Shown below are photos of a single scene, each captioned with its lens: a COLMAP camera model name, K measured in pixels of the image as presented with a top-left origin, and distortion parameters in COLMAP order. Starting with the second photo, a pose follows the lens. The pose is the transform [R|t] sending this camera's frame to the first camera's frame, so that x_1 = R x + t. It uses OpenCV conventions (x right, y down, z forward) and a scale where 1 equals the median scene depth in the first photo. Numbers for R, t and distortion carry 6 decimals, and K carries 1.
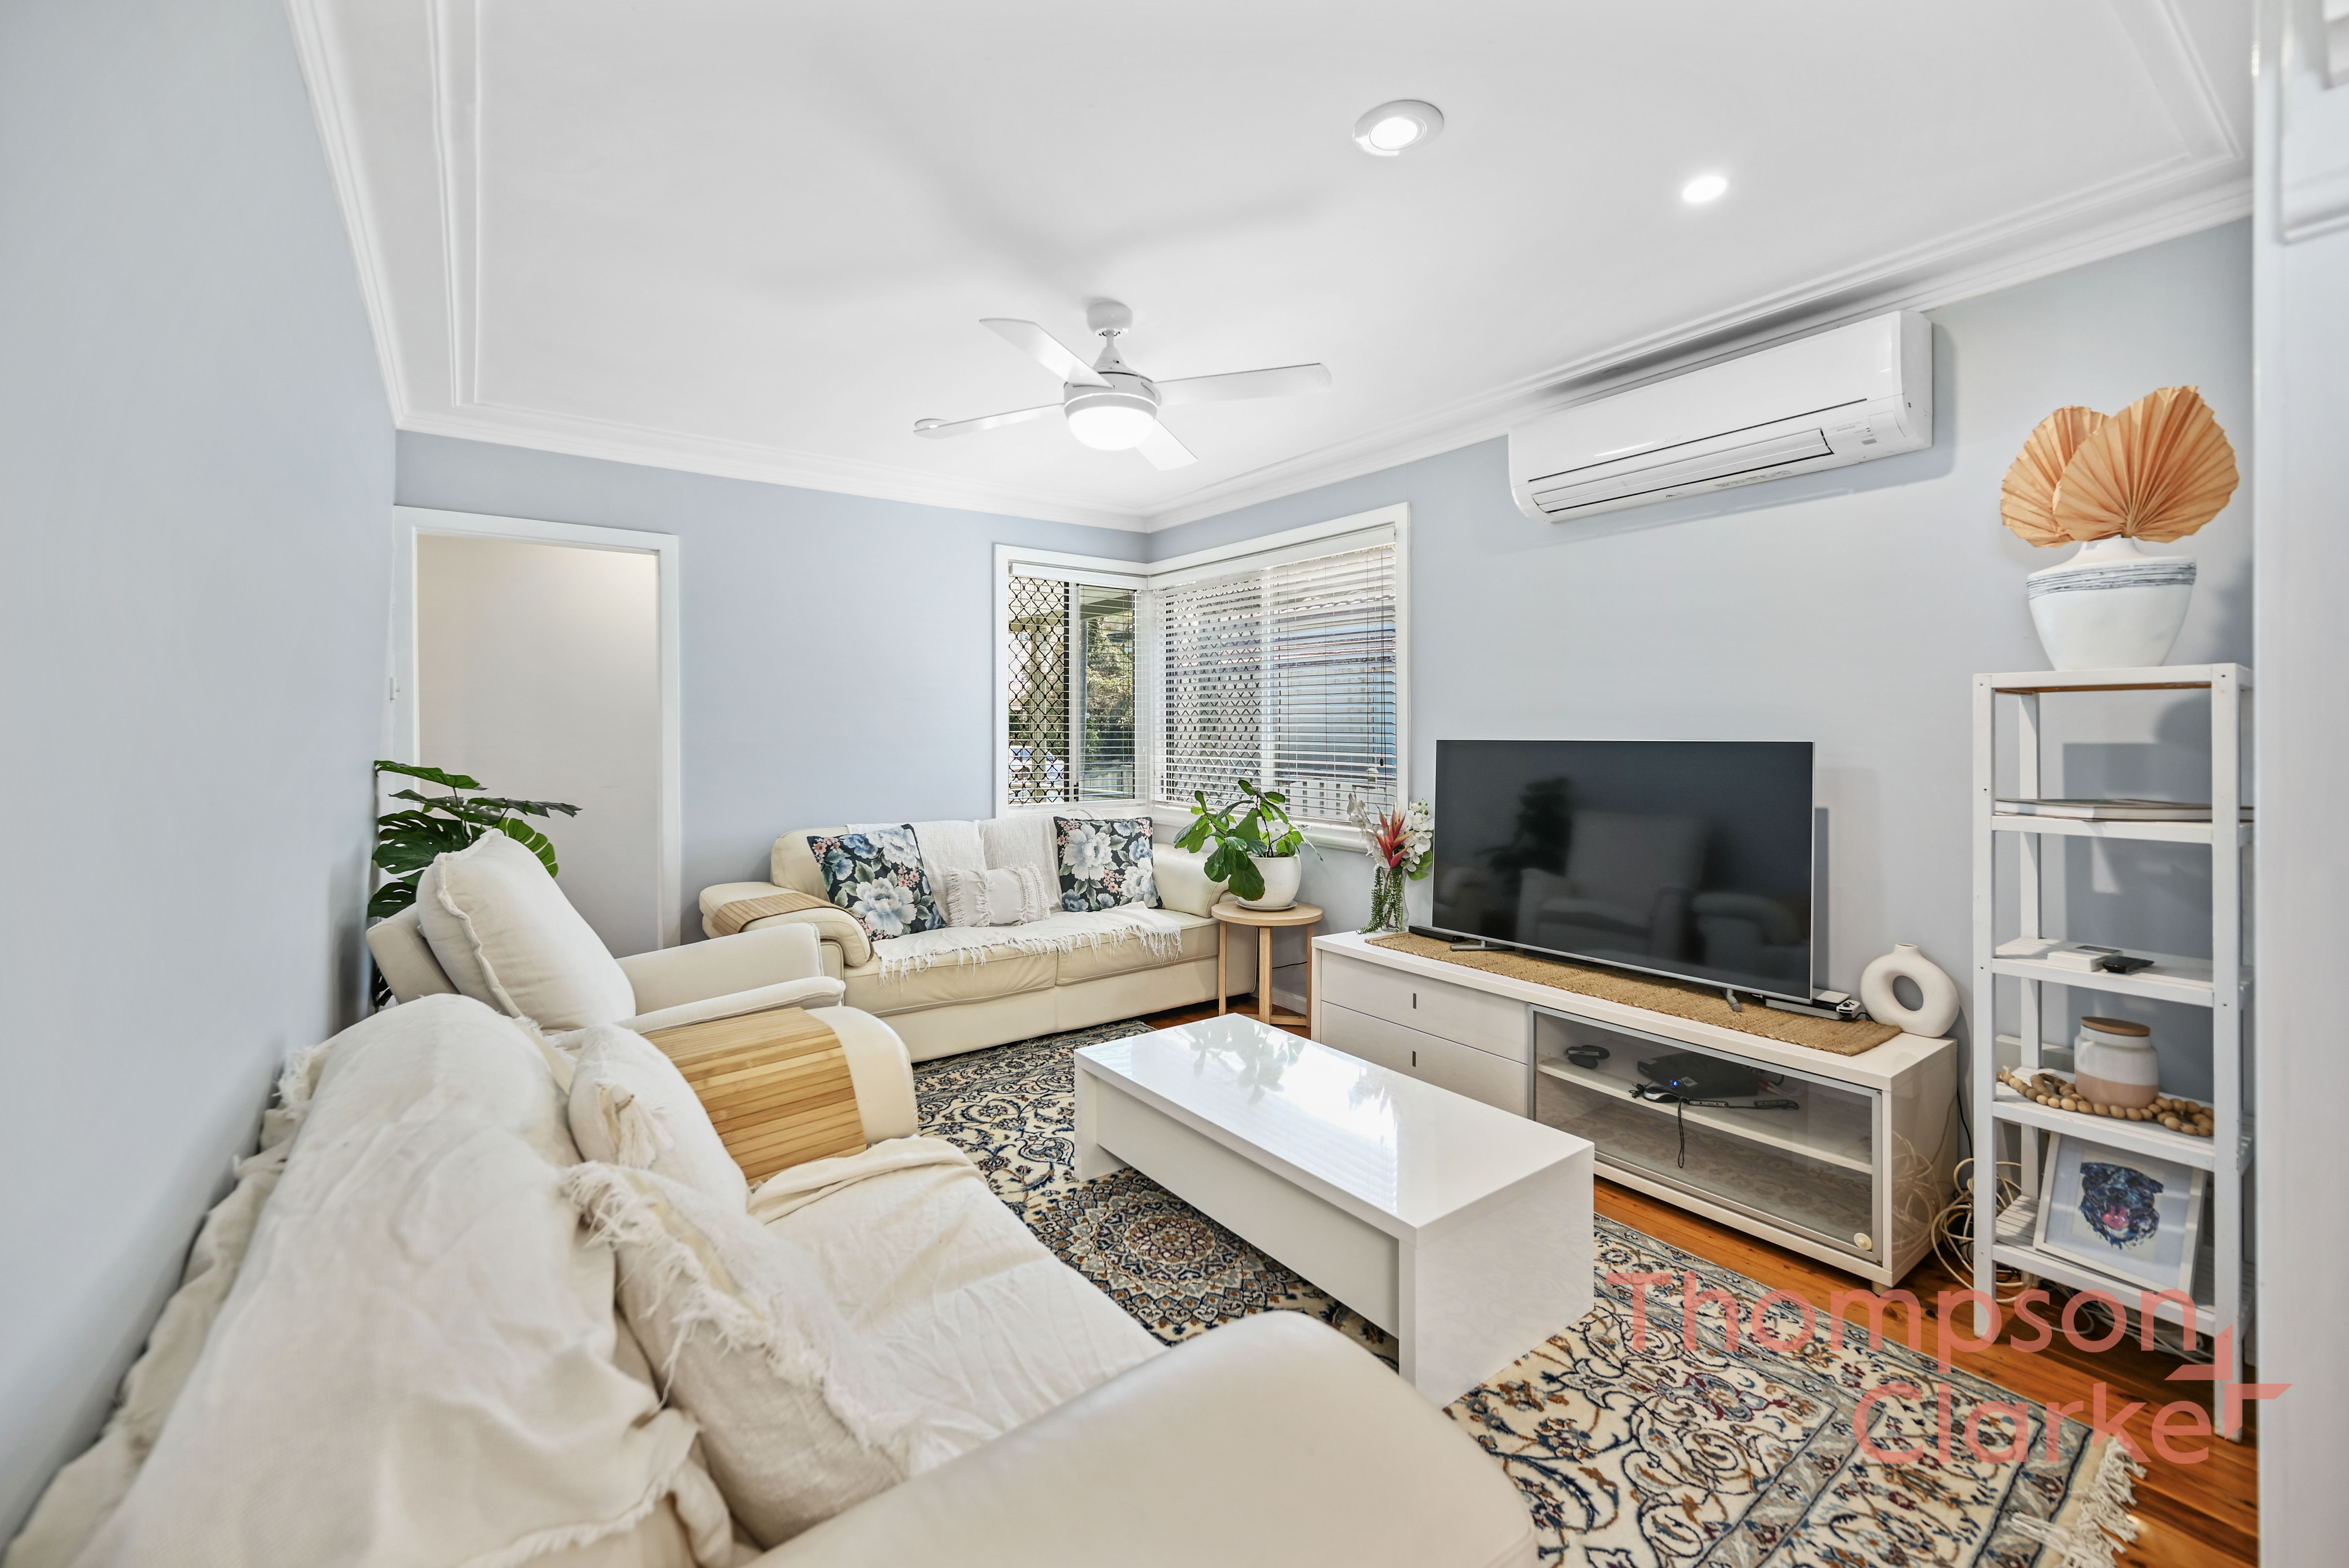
lens RADIAL K [[960.5, 0, 1166.5], [0, 960.5, 736.8], [0, 0, 1]] dist [-0.000533, -0.000030]
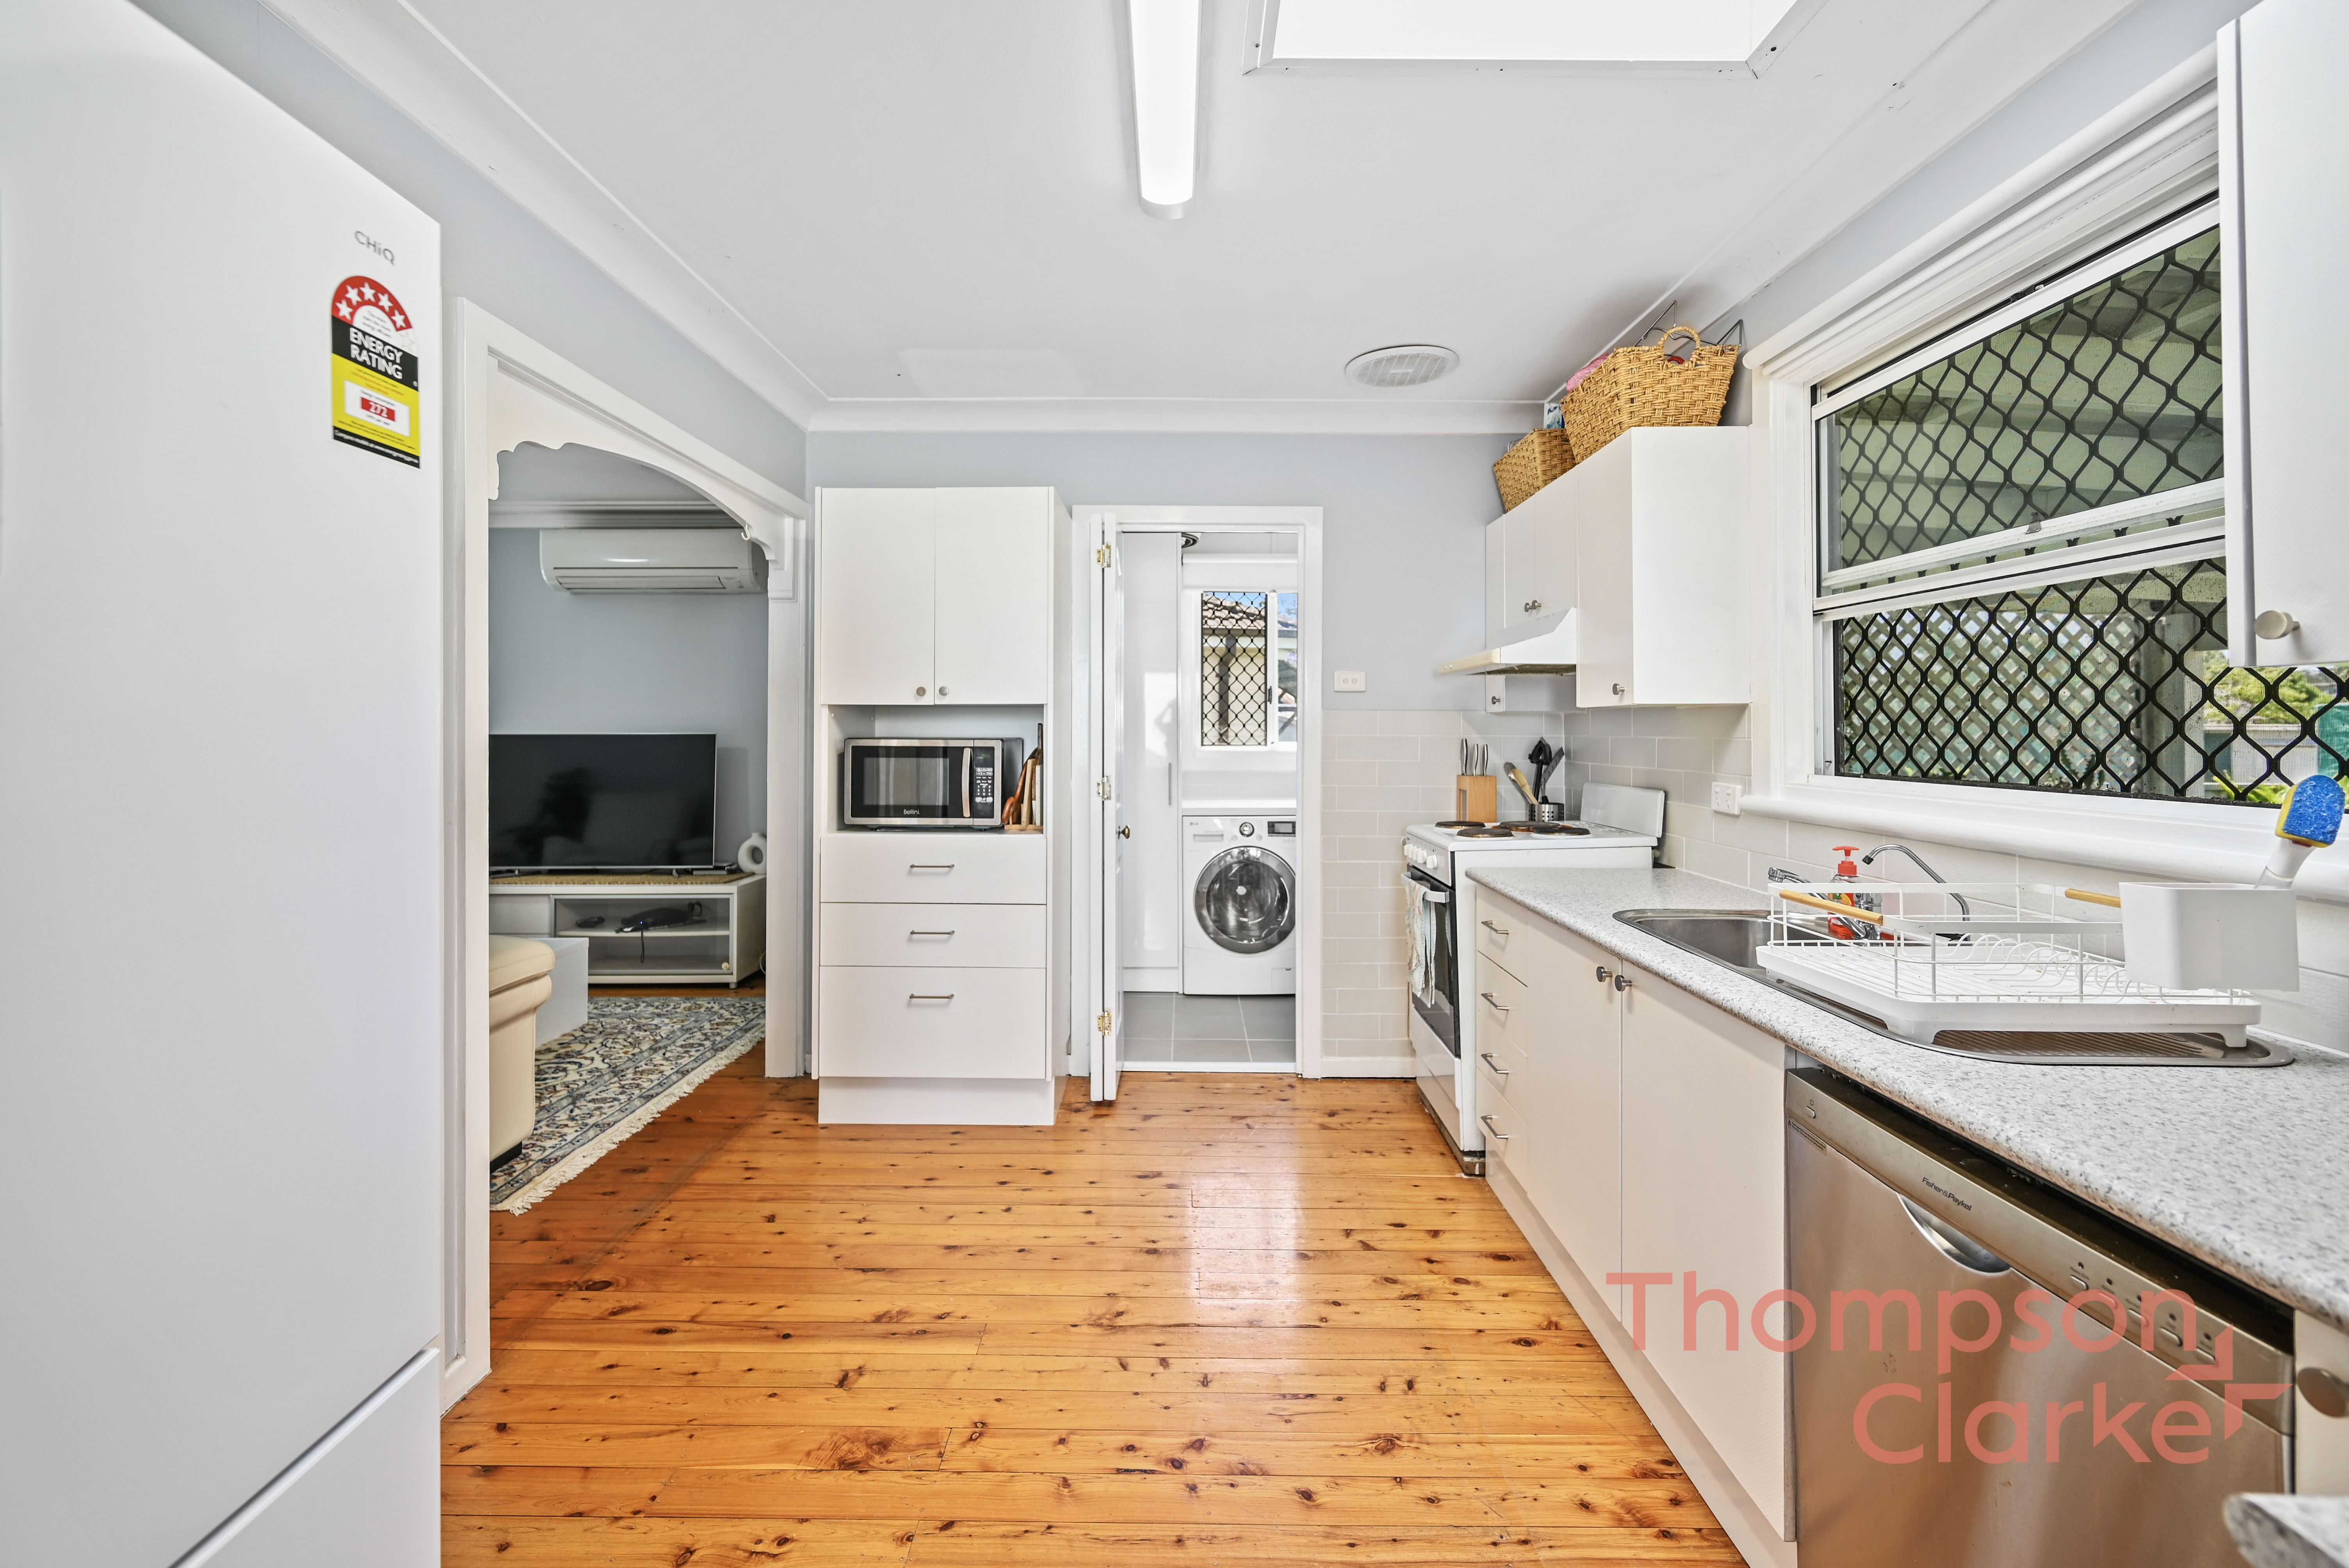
lens RADIAL K [[960.5, 0, 1166.5], [0, 960.5, 736.8], [0, 0, 1]] dist [-0.000533, -0.000030]
pose [[0.596501, 0.004547, 0.802599, -0.334474], [-0.005401, 0.999984, -0.001652, 0.010623], [-0.802594, -0.003349, 0.596516, -0.874594]]
